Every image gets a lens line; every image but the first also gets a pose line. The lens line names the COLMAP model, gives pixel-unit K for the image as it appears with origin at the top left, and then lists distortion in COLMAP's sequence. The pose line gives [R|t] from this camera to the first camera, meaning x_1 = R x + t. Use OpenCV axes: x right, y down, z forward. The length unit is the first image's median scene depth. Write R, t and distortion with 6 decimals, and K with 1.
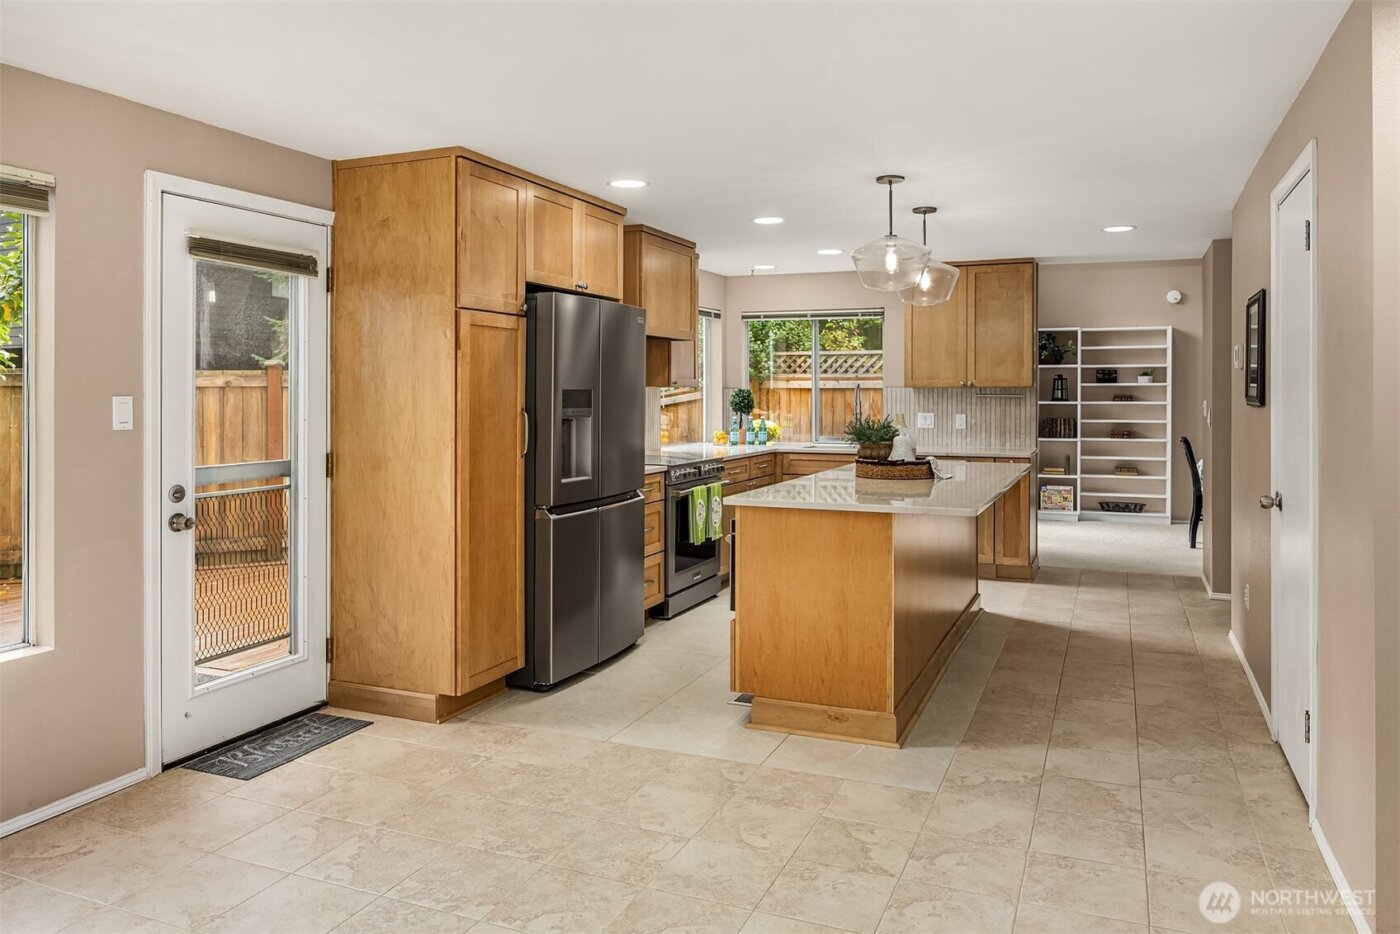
lens RADIAL K [[984.6, 0, 665.8], [0, 984.6, 386.0], [0, 0, 1]] dist [0.002738, 0.011646]
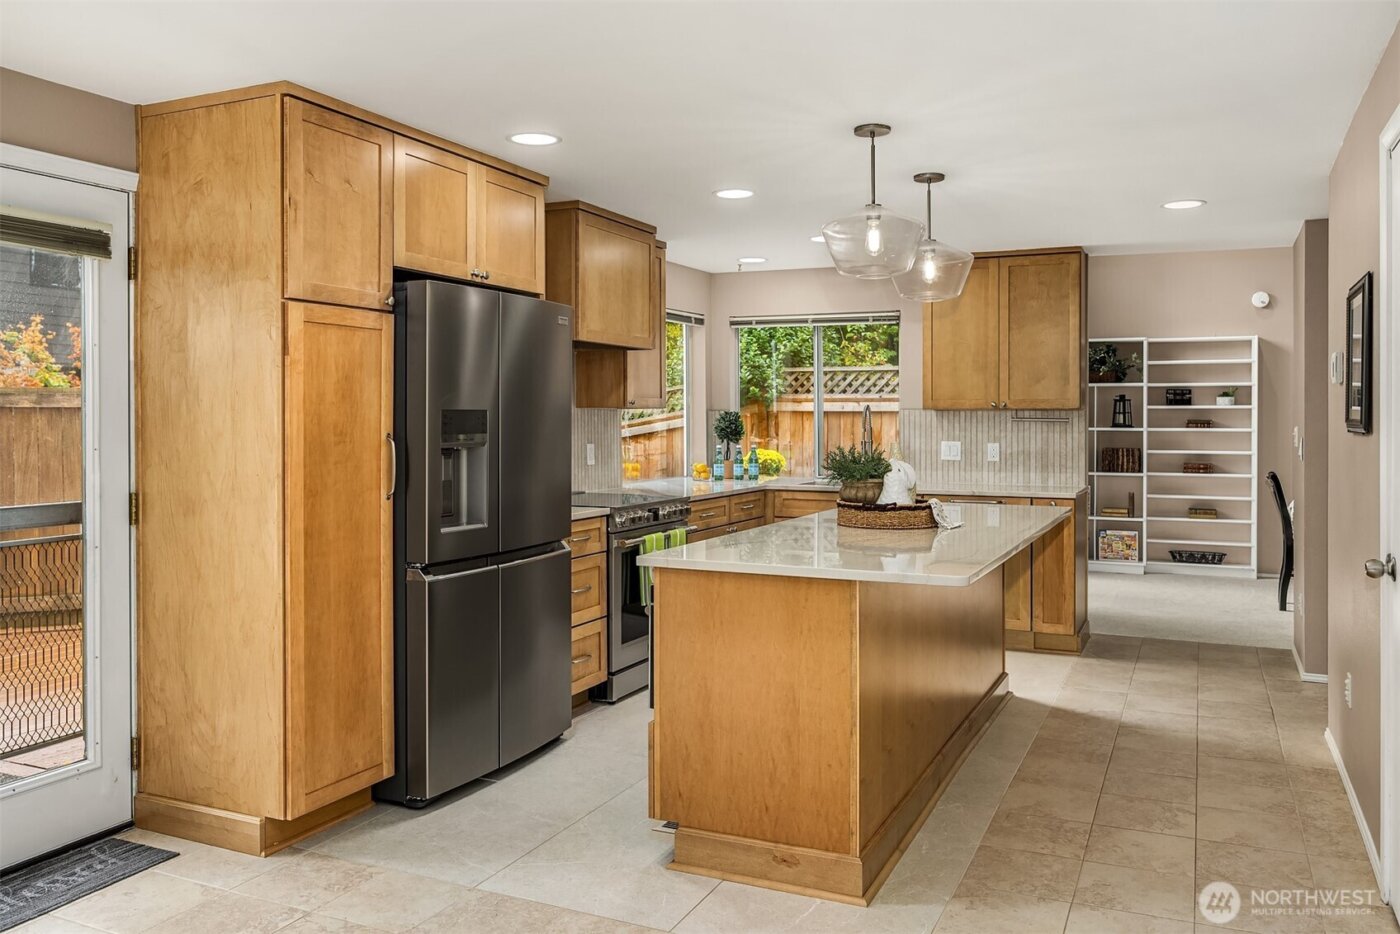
lens RADIAL K [[1112.4, 0, 690.8], [0, 1112.4, 403.9], [0, 0, 1]] dist [-0.001551, 0.008312]
pose [[0.999995, 0.002025, -0.002507, 0.078178], [-0.002039, 0.999982, -0.005705, 0.003357], [0.002495, 0.005710, 0.999981, 0.130150]]
